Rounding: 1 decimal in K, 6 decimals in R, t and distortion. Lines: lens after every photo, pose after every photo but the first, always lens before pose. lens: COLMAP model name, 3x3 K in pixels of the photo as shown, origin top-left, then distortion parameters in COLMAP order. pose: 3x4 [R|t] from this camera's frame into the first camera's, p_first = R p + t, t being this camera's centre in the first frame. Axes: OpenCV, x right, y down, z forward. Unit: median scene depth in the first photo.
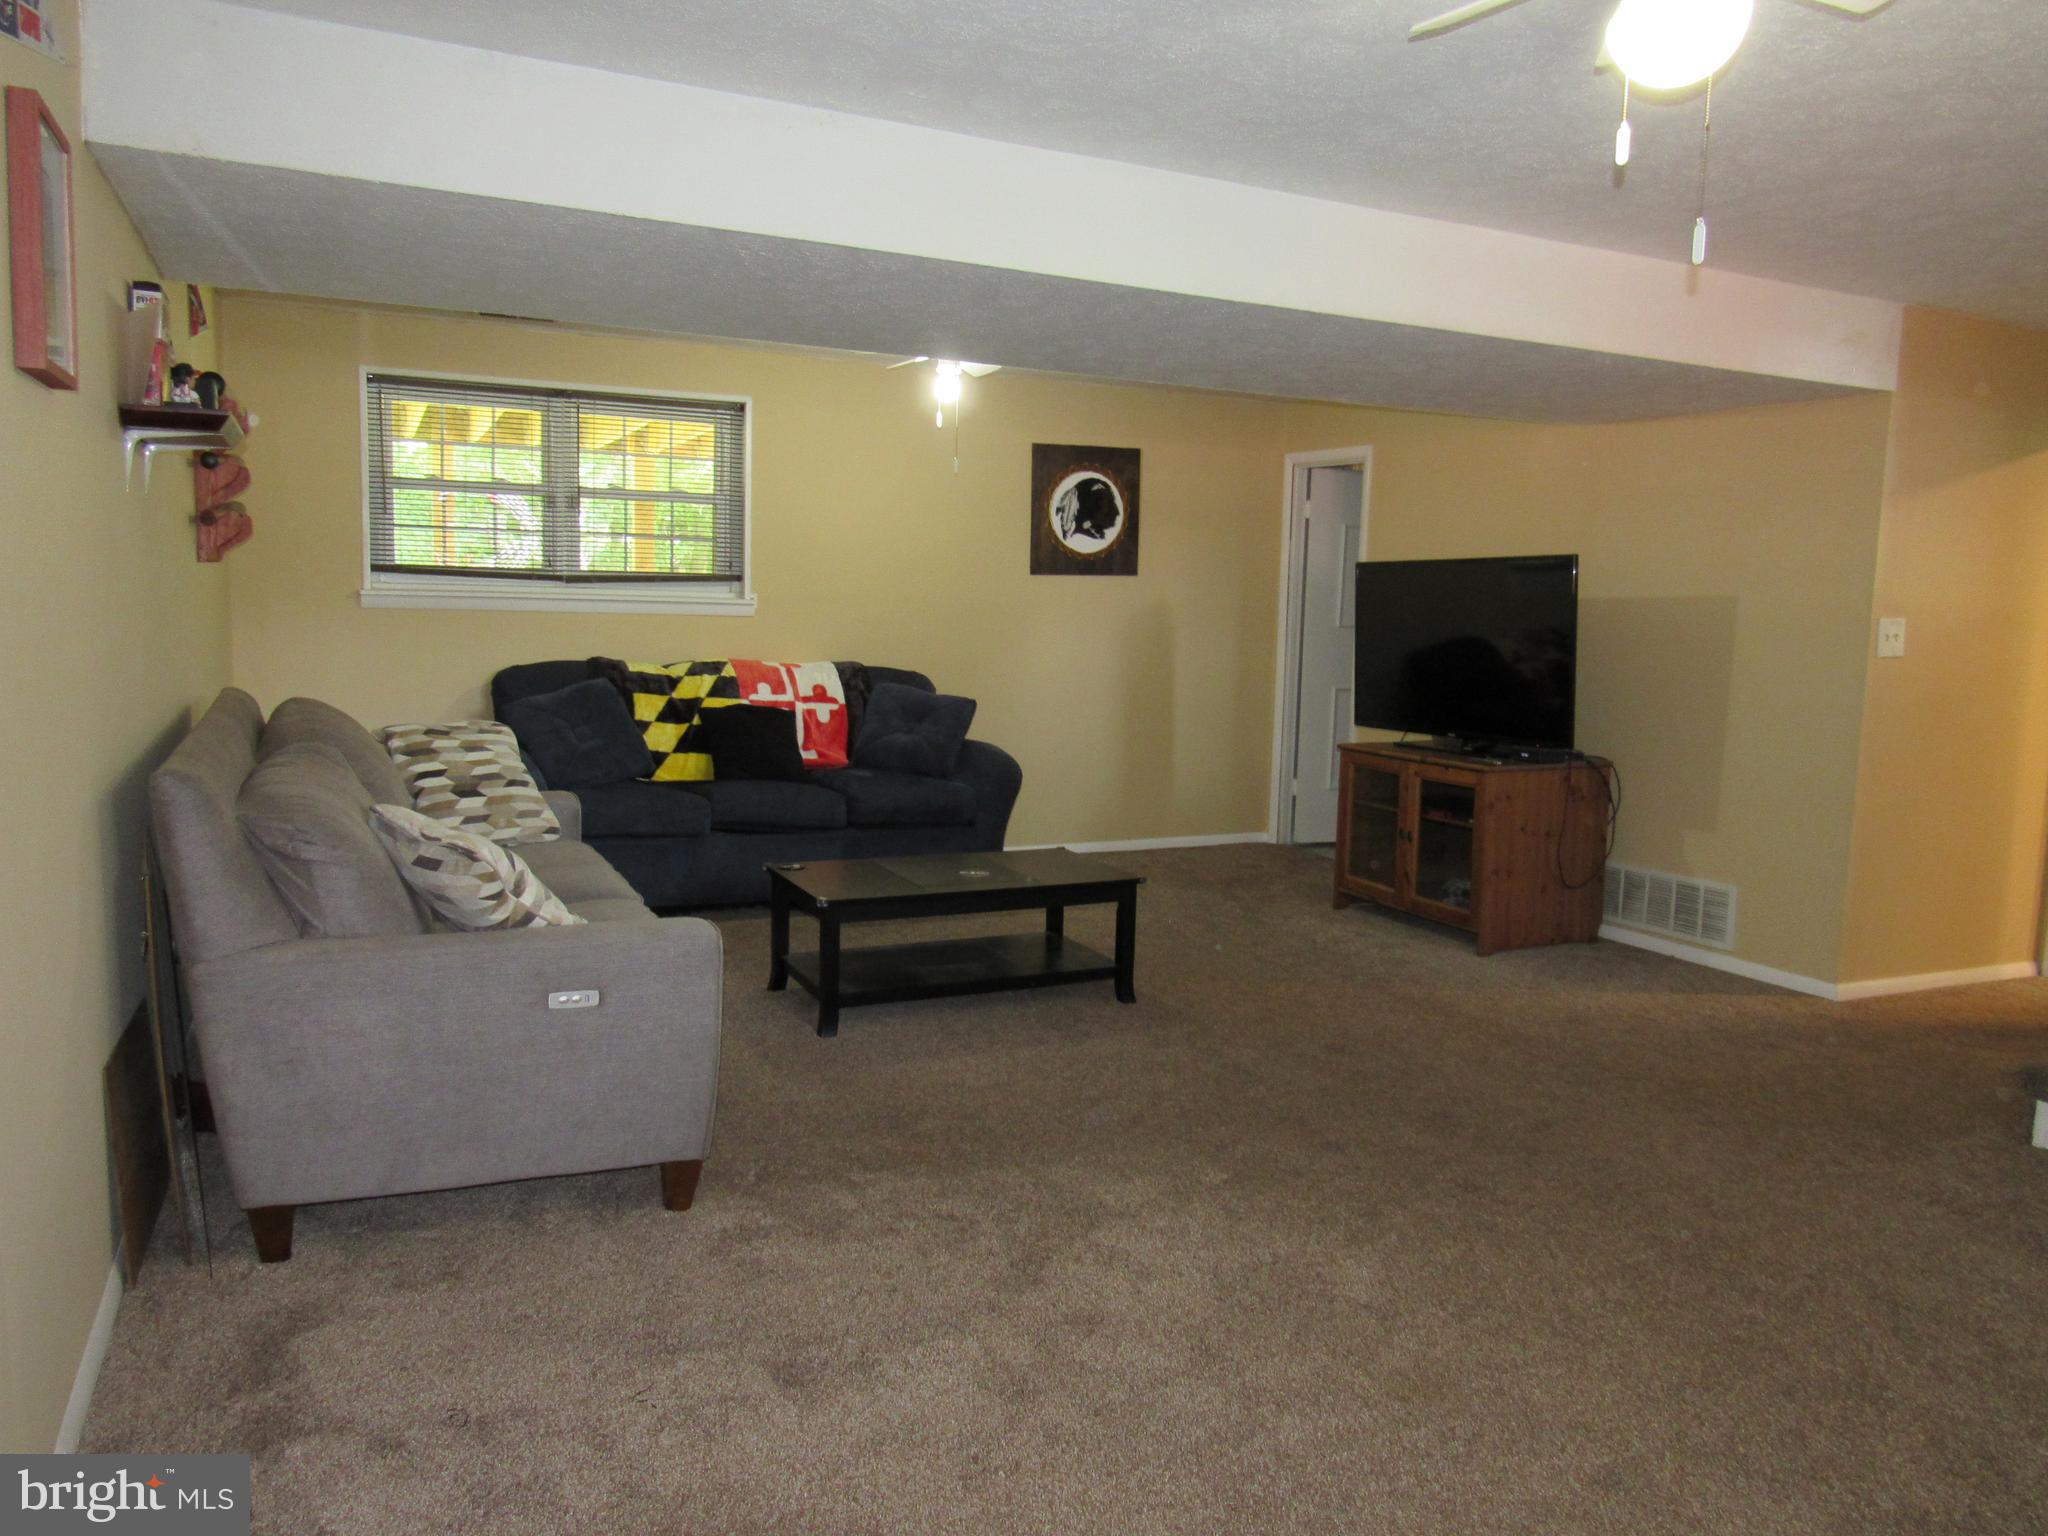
lens RADIAL K [[1463.0, 0, 1031.2], [0, 1463.0, 780.3], [0, 0, 1]] dist [-0.033742, 0.007771]
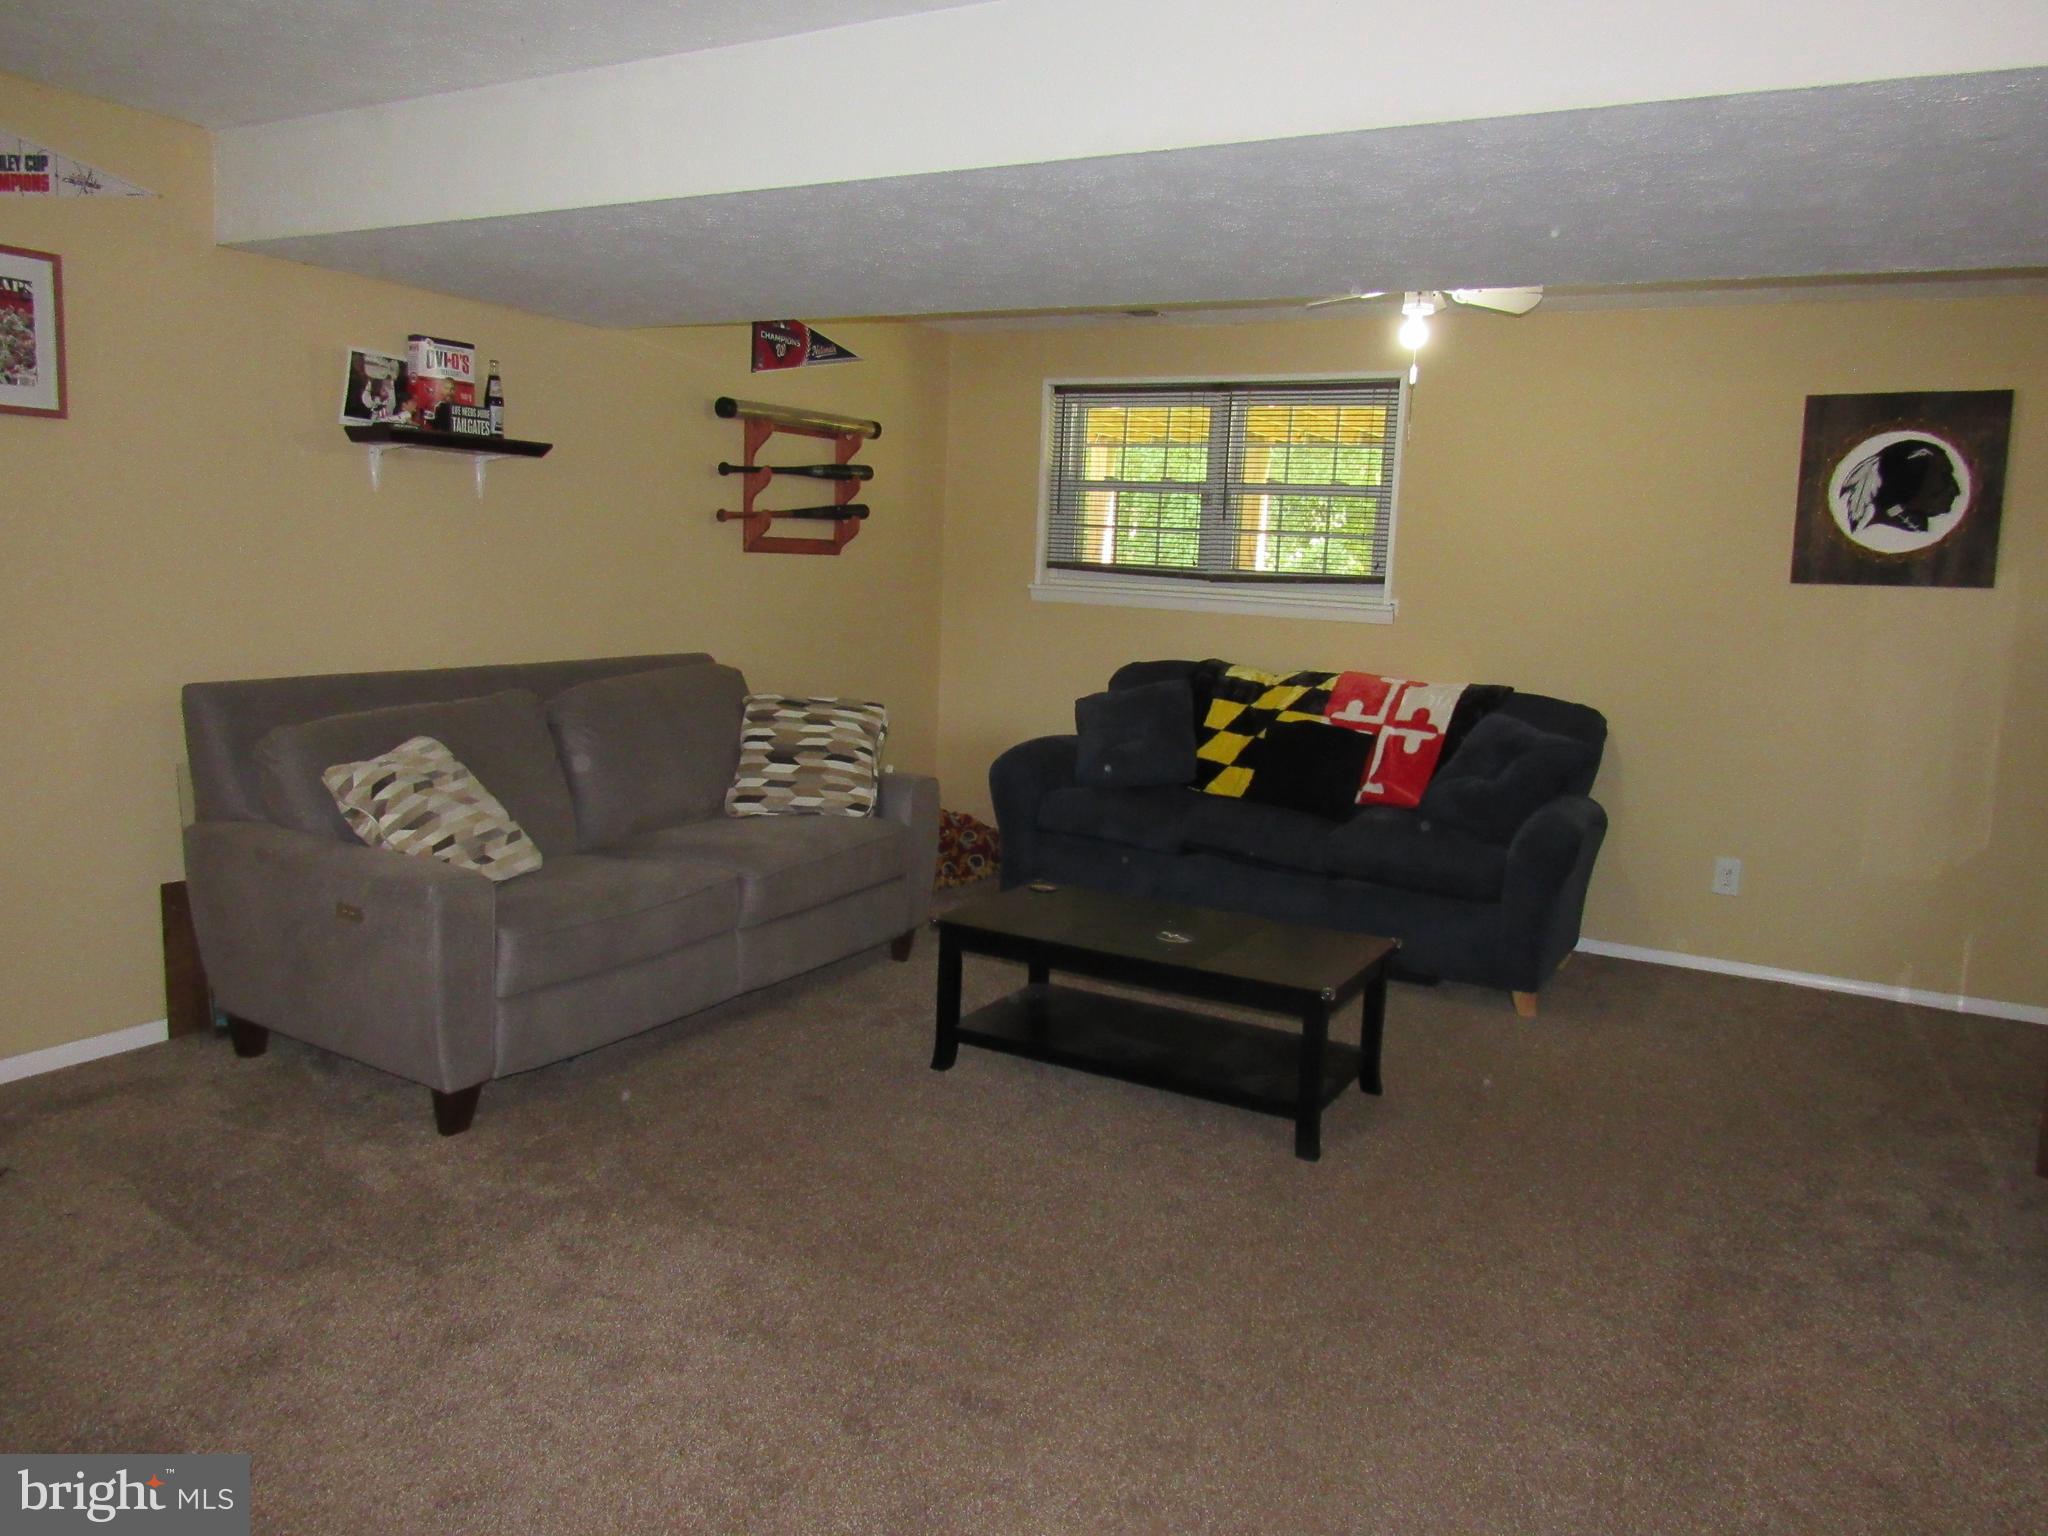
lens RADIAL K [[1463.0, 0, 1027.7], [0, 1463.0, 781.6], [0, 0, 1]] dist [-0.033742, 0.007771]
pose [[0.564917, 0.119644, -0.816428, 0.426606], [-0.133212, 0.989677, 0.052858, -0.039572], [0.814324, 0.078898, 0.575023, 0.354733]]
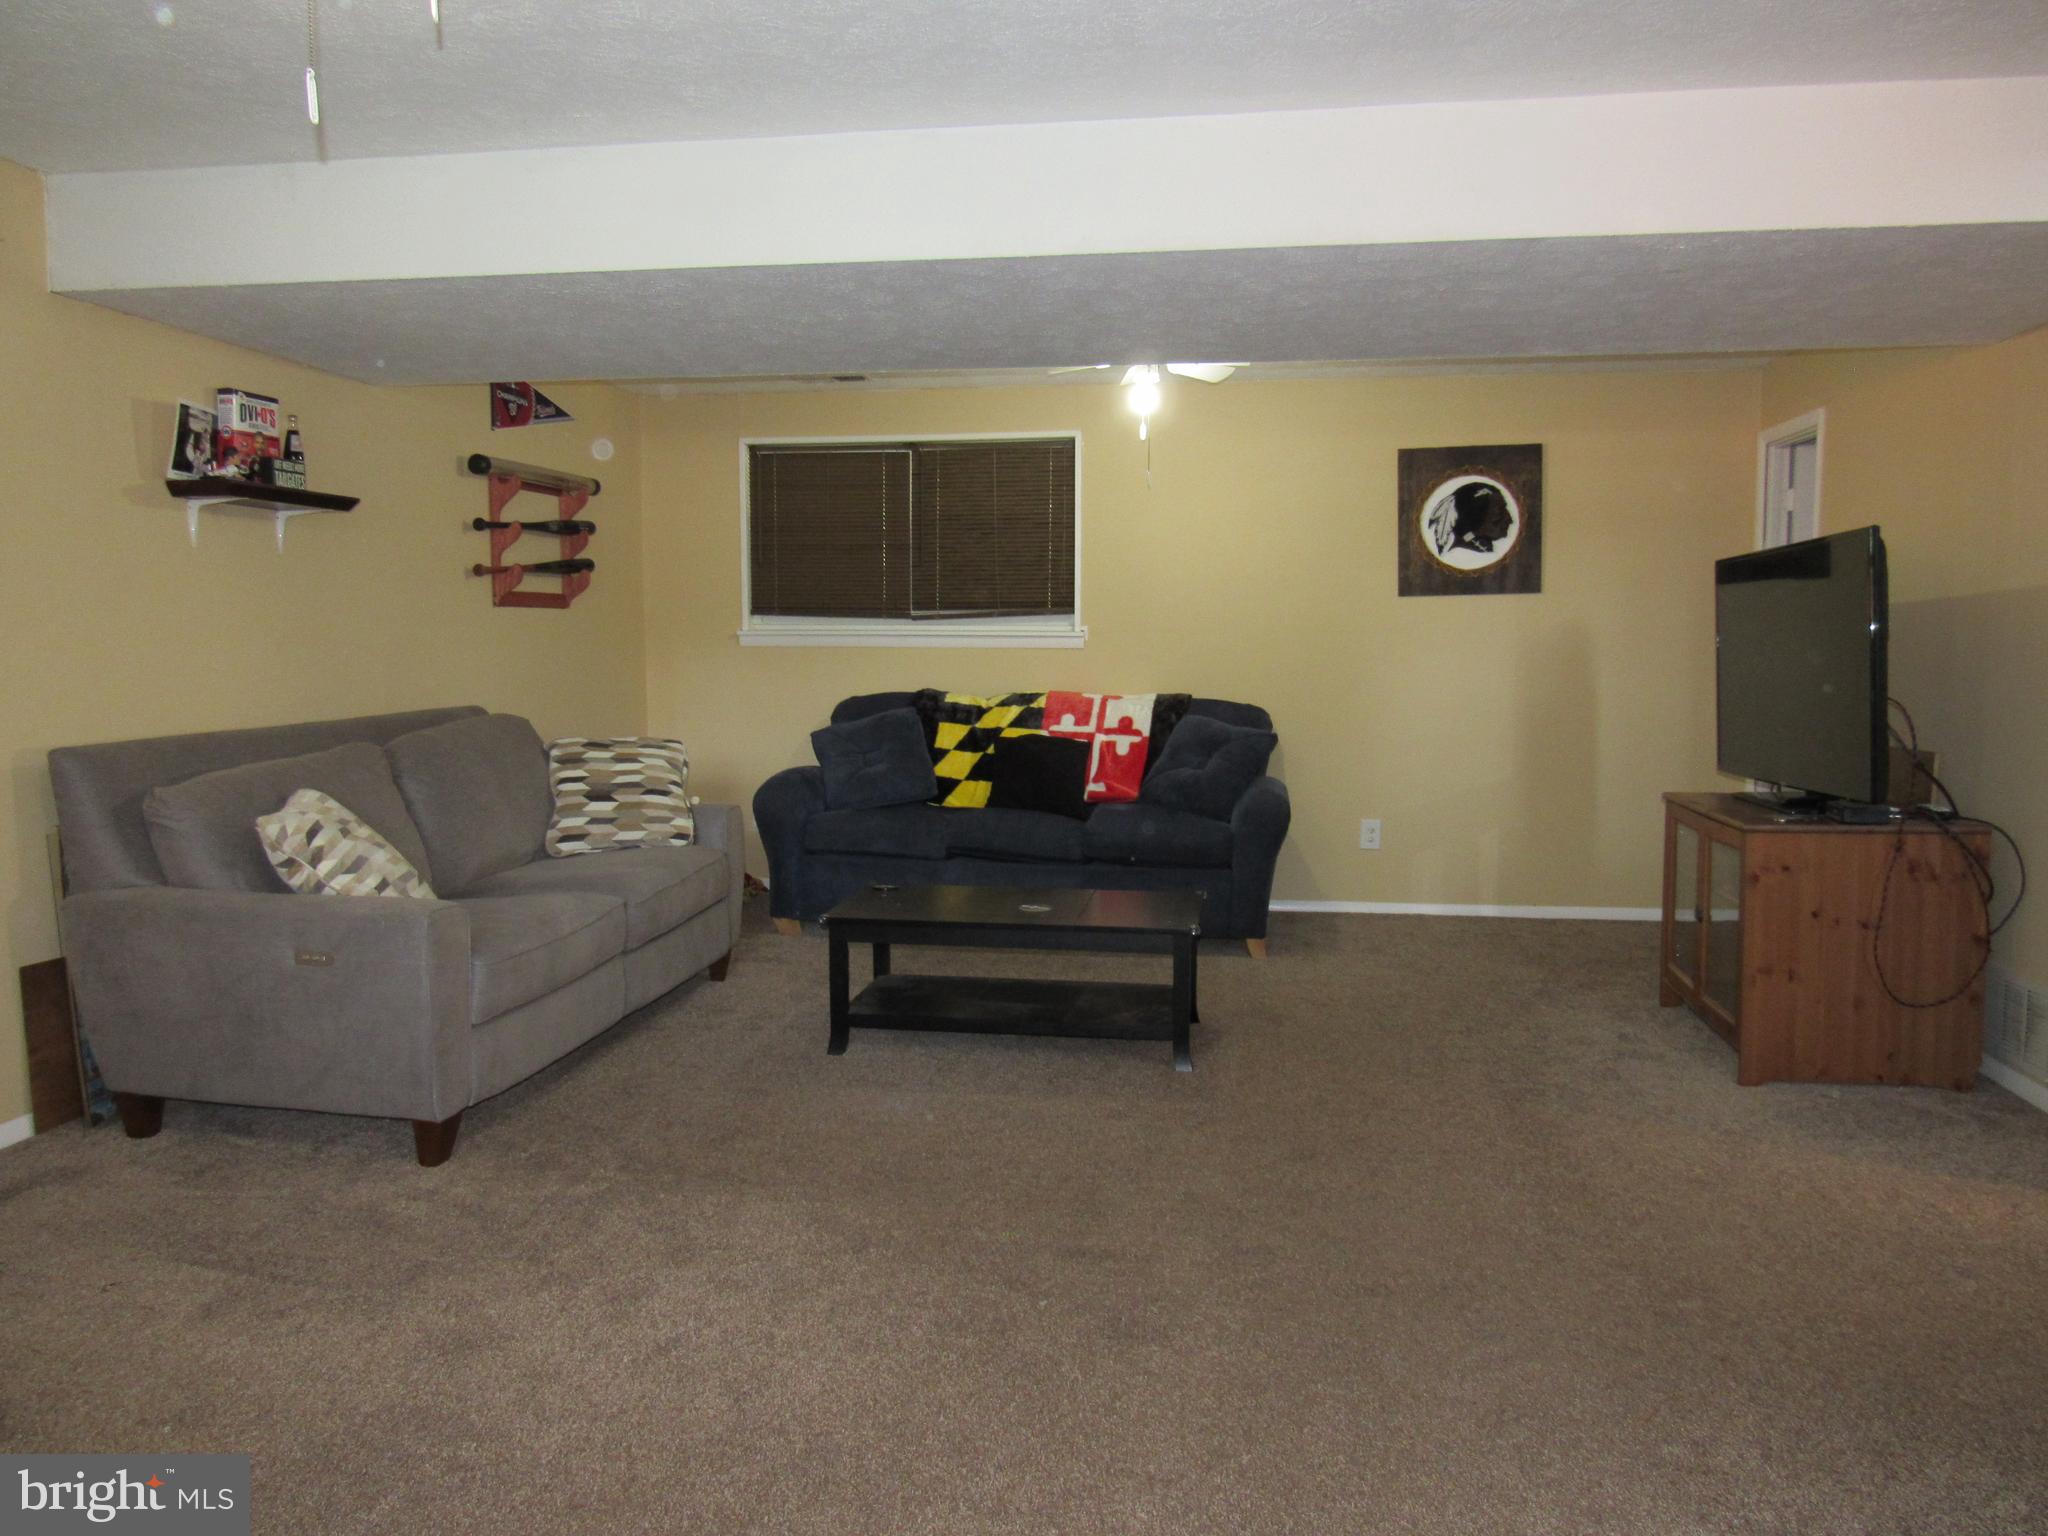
lens RADIAL K [[1463.0, 0, 1029.6], [0, 1463.0, 784.4], [0, 0, 1]] dist [-0.033742, 0.007771]
pose [[0.819903, 0.028670, -0.571783, 0.373745], [-0.050183, 0.998500, -0.021893, 0.004447], [0.570298, 0.046644, 0.820112, 0.172749]]
